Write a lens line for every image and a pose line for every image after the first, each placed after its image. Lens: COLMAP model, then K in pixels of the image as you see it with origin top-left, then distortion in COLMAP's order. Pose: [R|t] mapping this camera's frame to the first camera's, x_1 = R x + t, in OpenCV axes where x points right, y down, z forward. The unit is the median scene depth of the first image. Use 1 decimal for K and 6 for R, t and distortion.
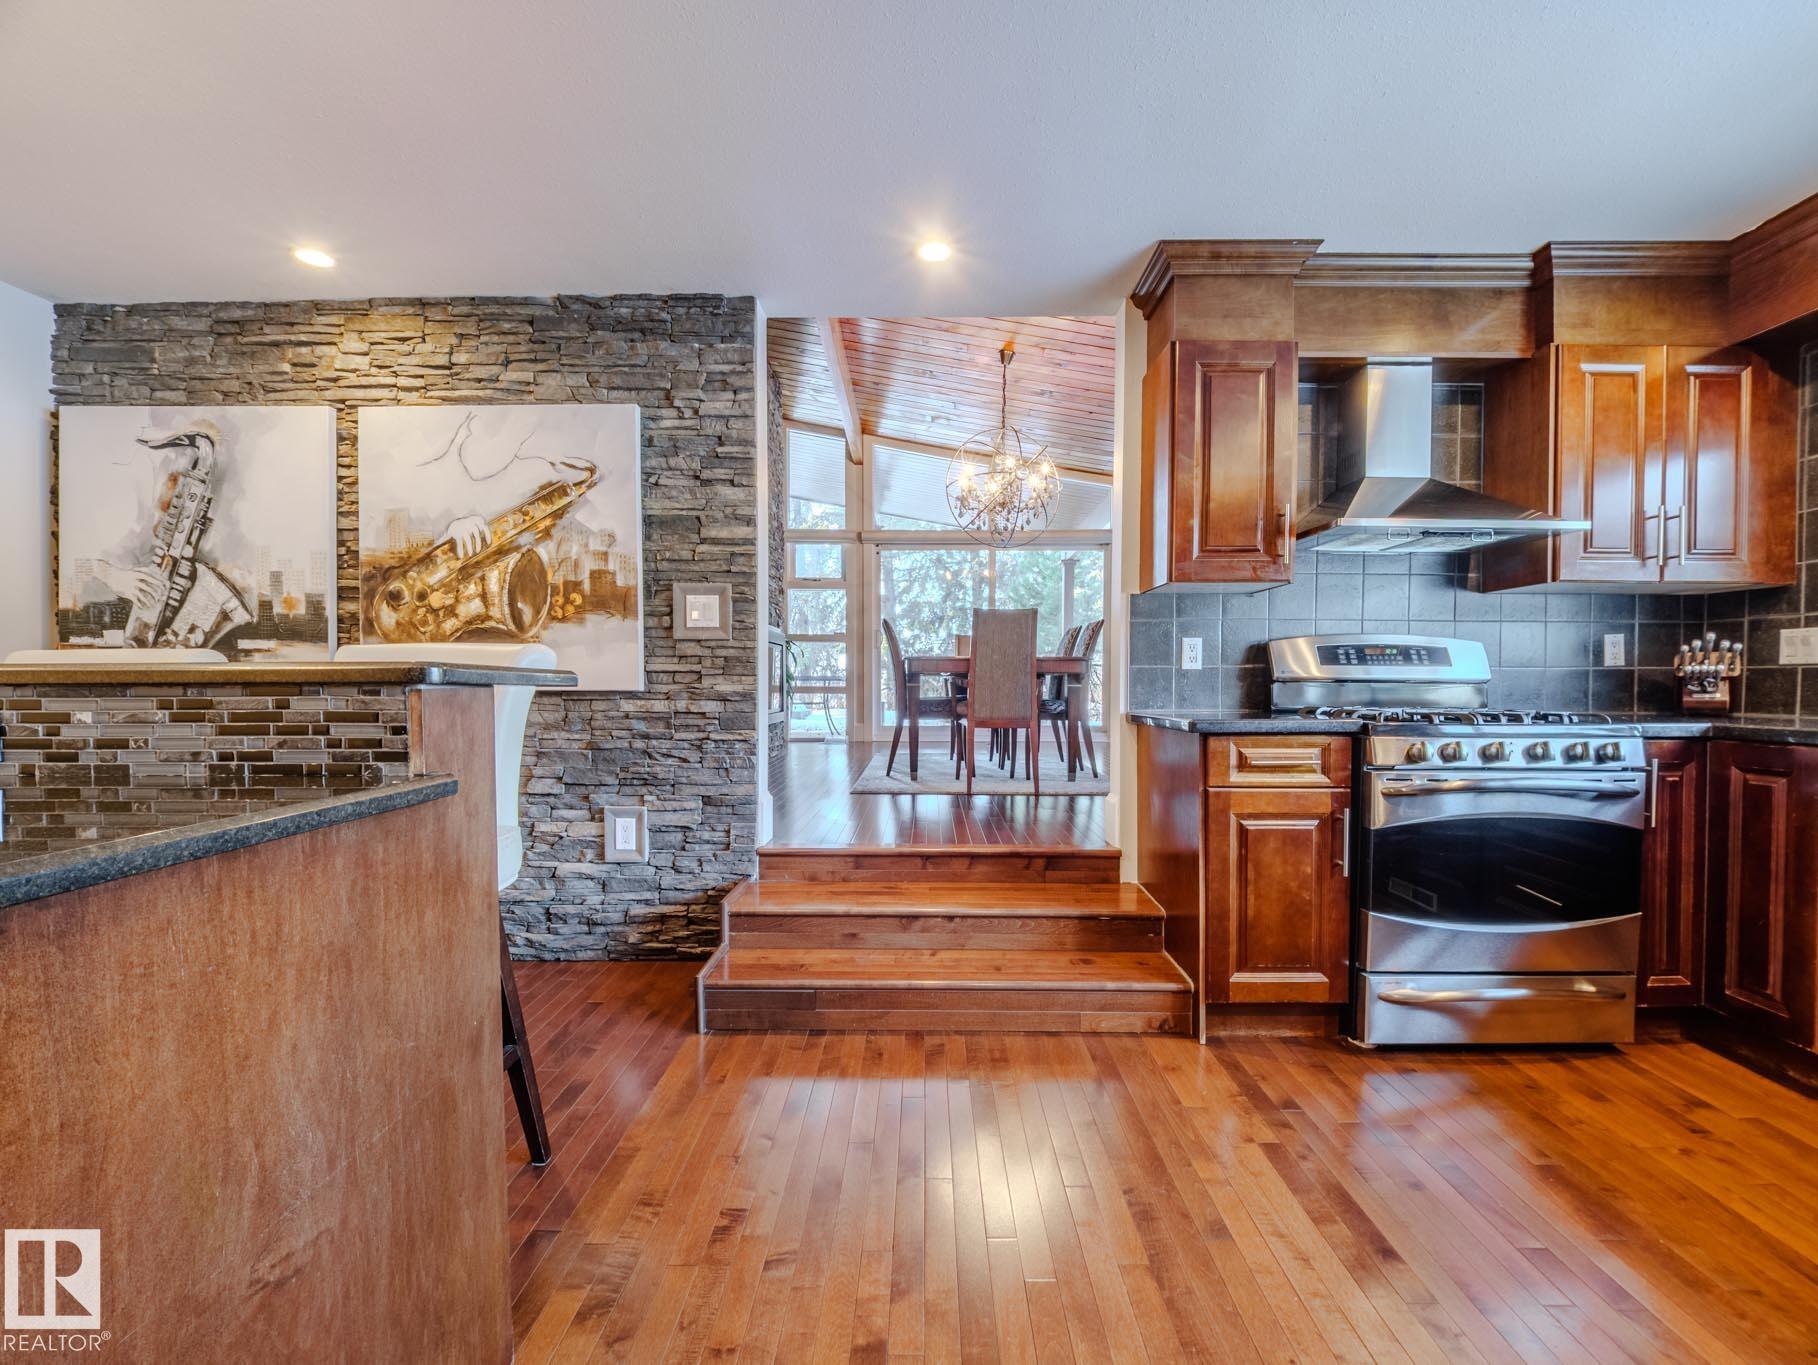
lens RADIAL K [[740.5, 0, 912.3], [0, 740.5, 697.2], [0, 0, 1]] dist [0.000452, -0.009387]
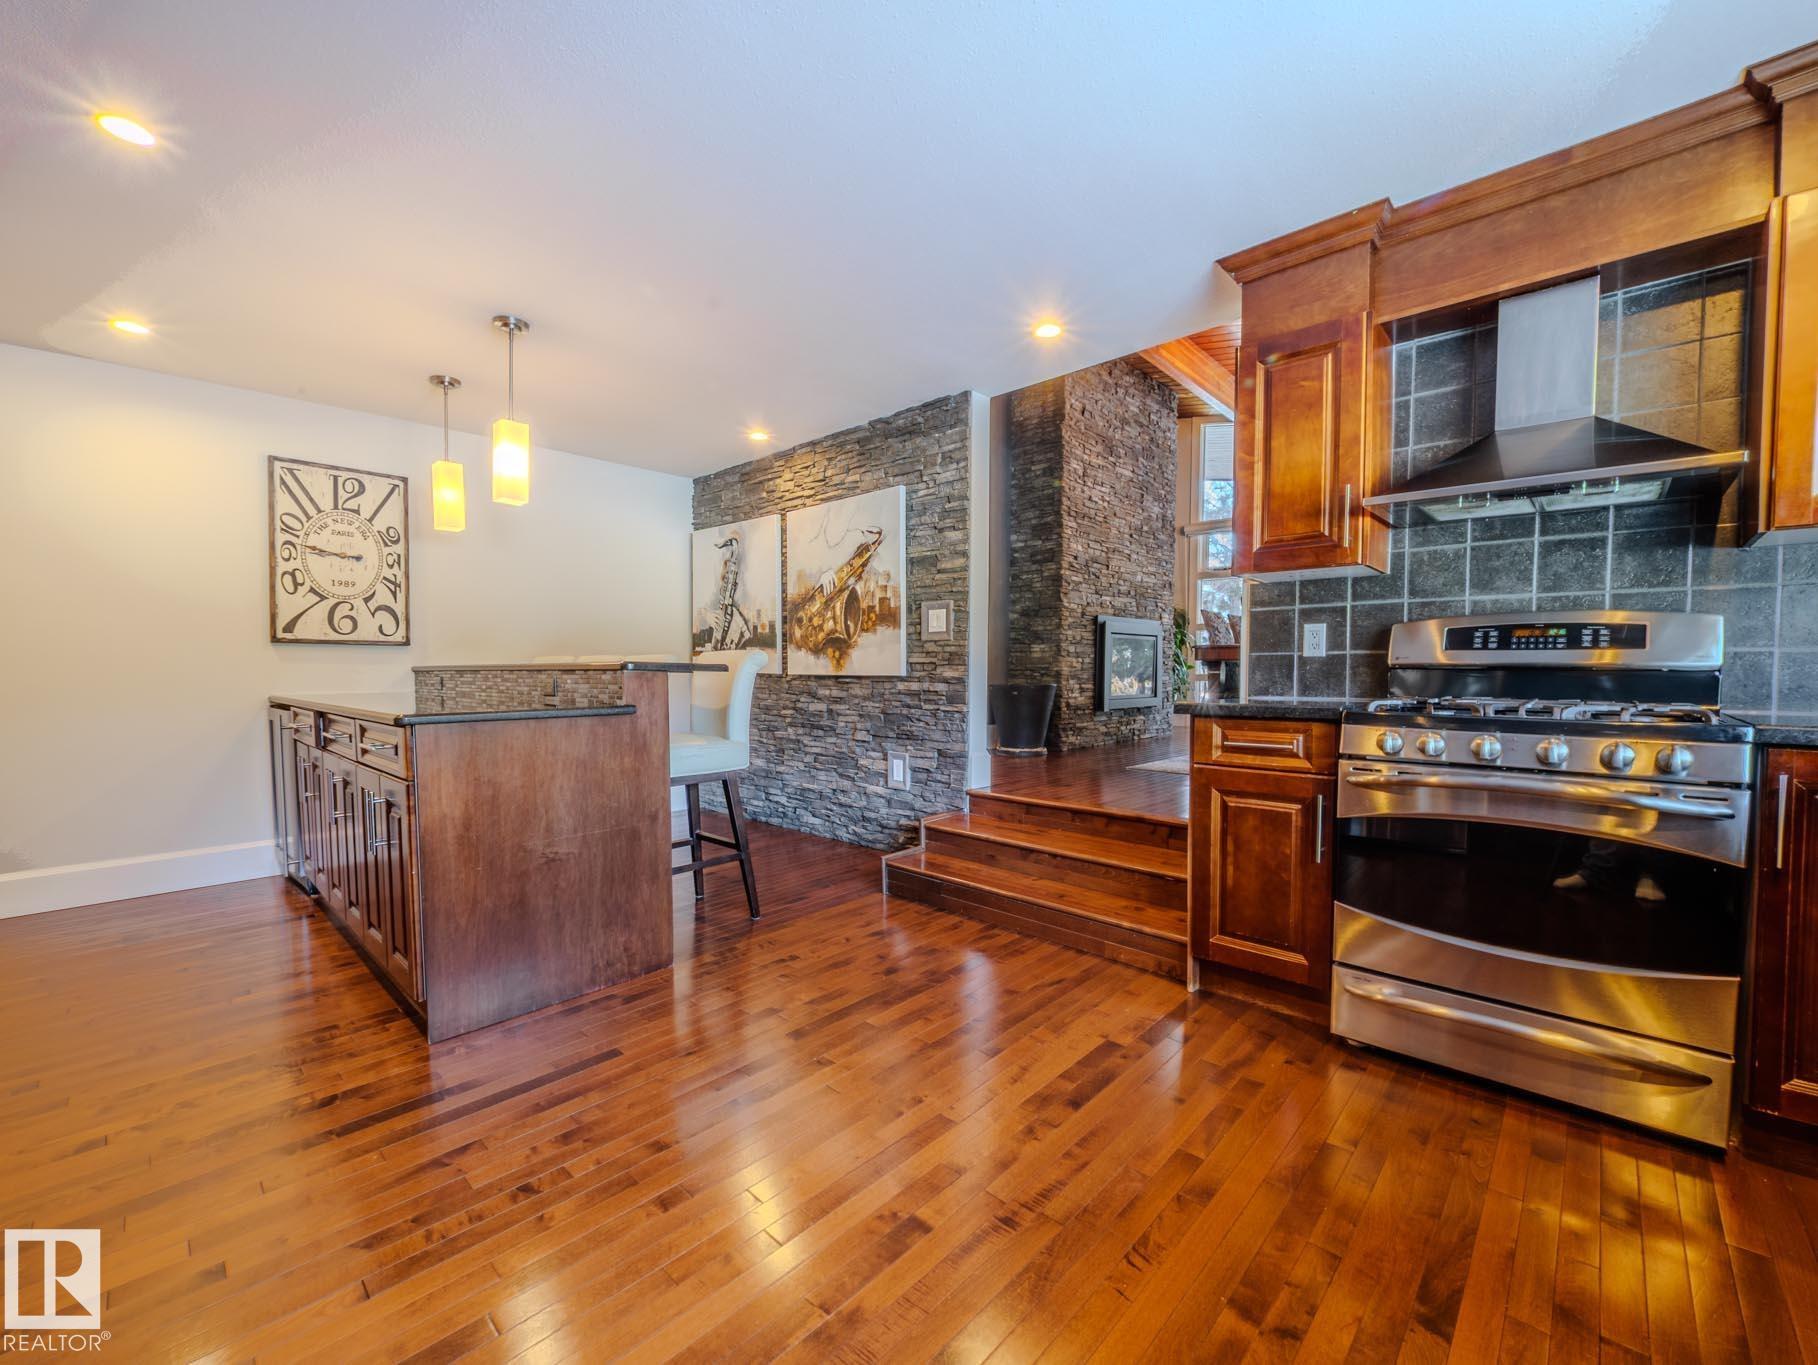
lens RADIAL K [[731.9, 0, 919.5], [0, 731.9, 695.7], [0, 0, 1]] dist [0.027633, -0.030376]
pose [[0.741299, 0.022977, -0.670782, 0.657832], [-0.013178, 0.999719, 0.019681, 0.002078], [0.671046, -0.005749, 0.741394, -0.081085]]
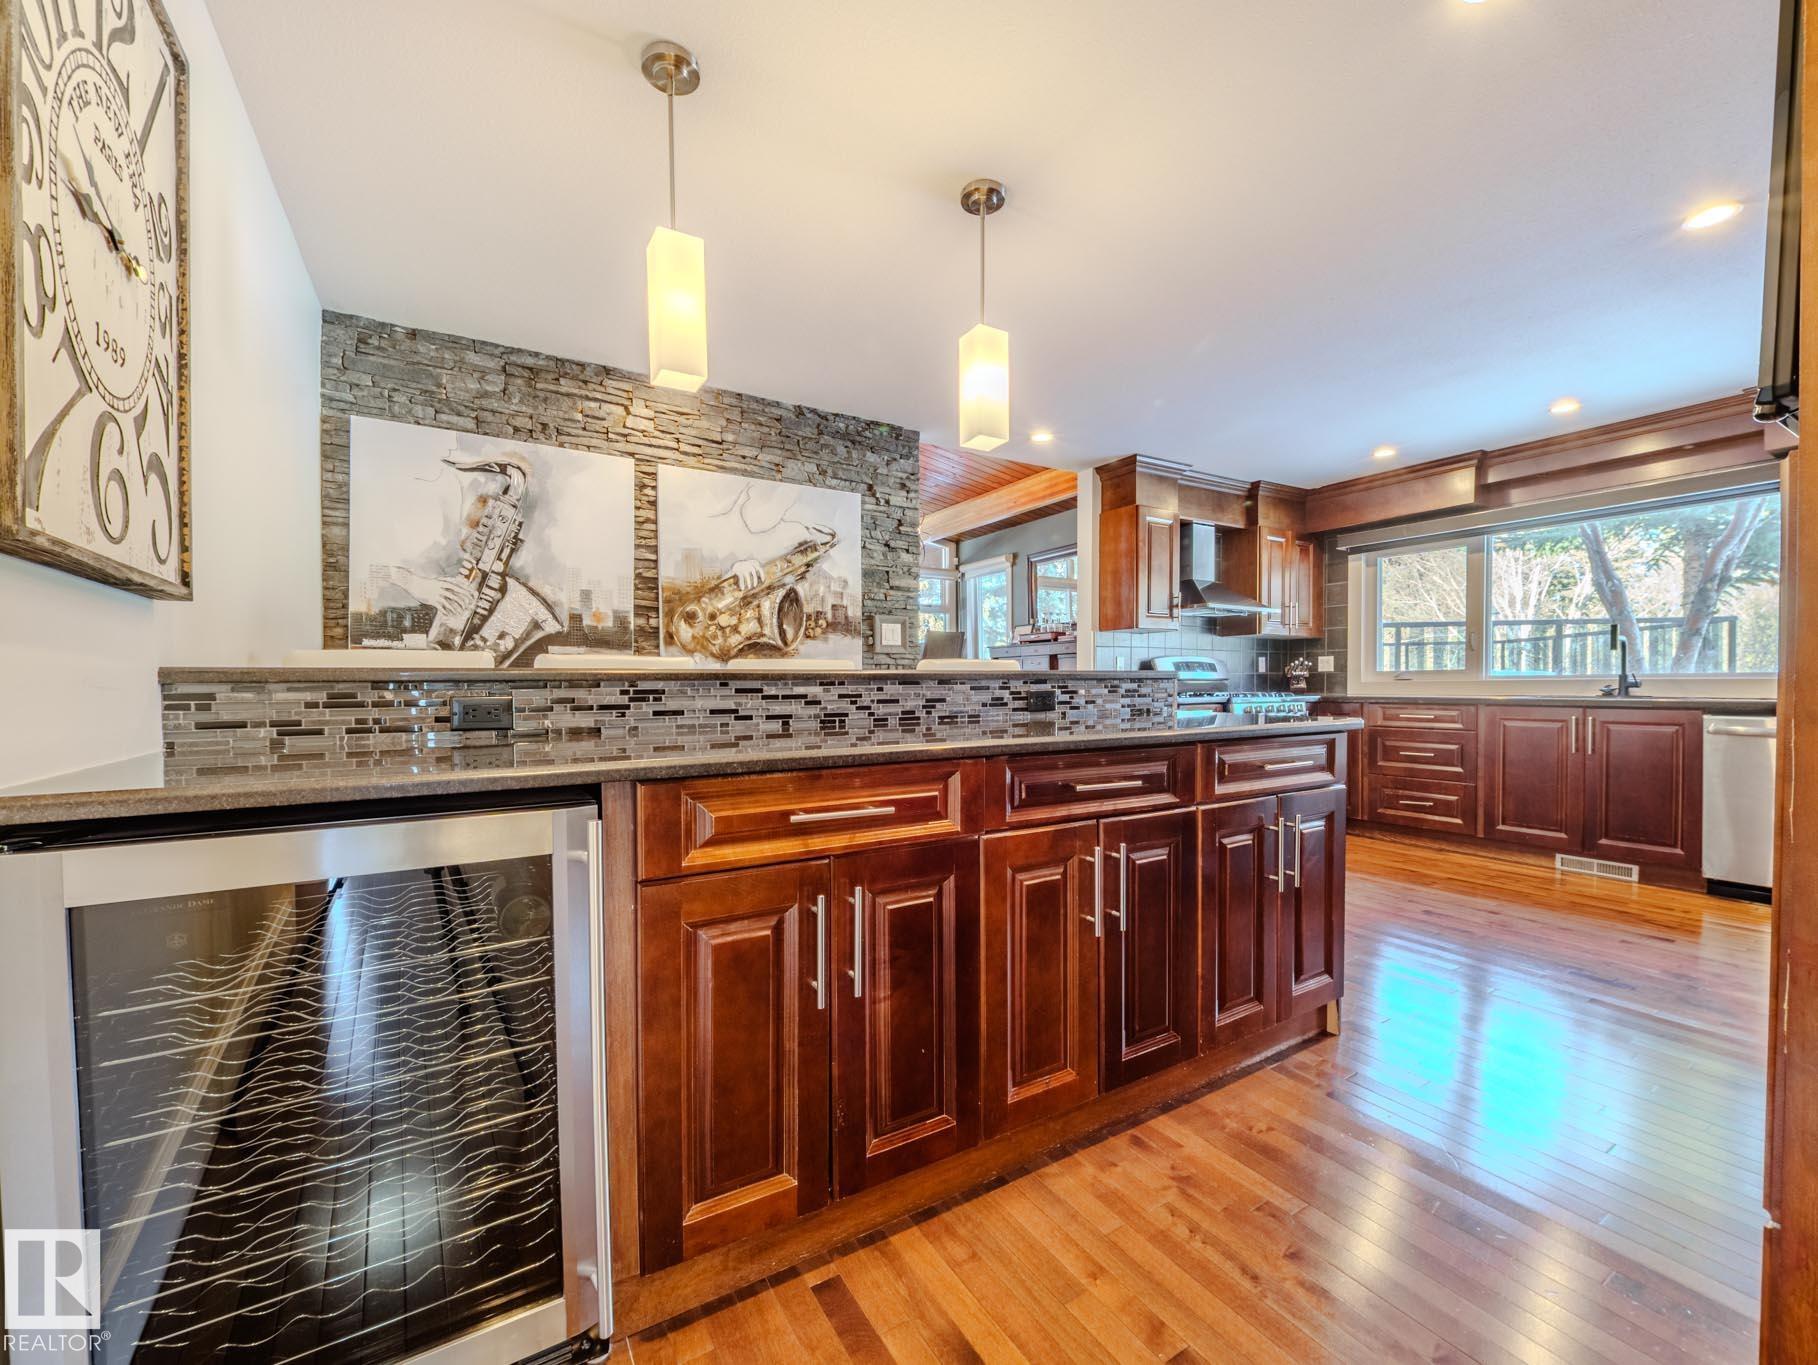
lens RADIAL K [[731.9, 0, 919.5], [0, 731.9, 695.7], [0, 0, 1]] dist [0.027633, -0.030376]
pose [[0.849096, -0.013749, 0.528060, -1.041489], [0.018132, 0.999831, -0.003123, 0.014454], [-0.527928, 0.012227, 0.849201, -0.298915]]
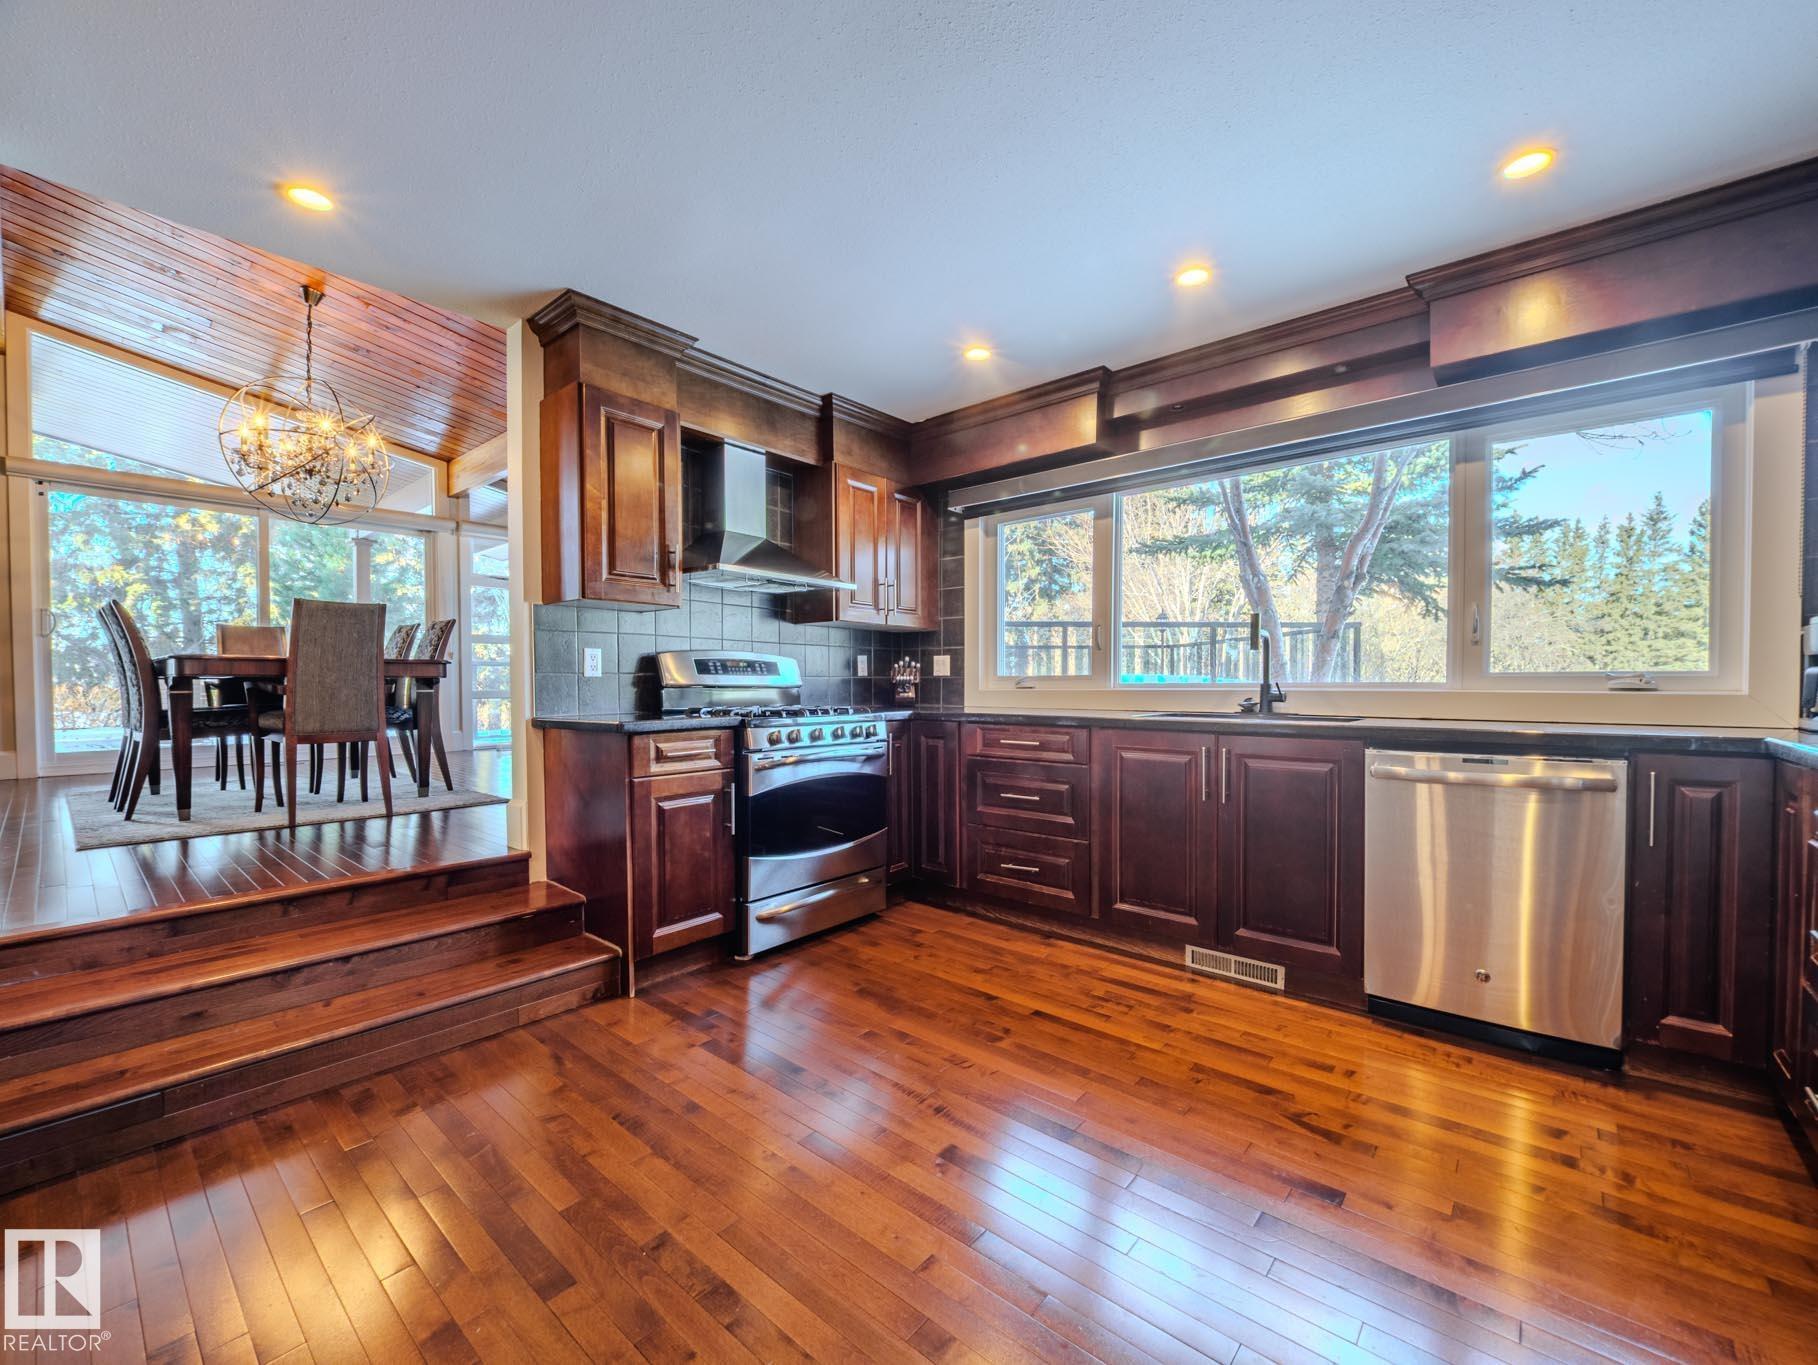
lens RADIAL K [[740.5, 0, 912.3], [0, 740.5, 697.2], [0, 0, 1]] dist [0.000452, -0.009387]
pose [[0.641203, -0.017986, 0.767161, -0.174153], [0.019721, 0.999781, 0.006956, -0.006377], [-0.767118, 0.010669, 0.641417, -0.082300]]
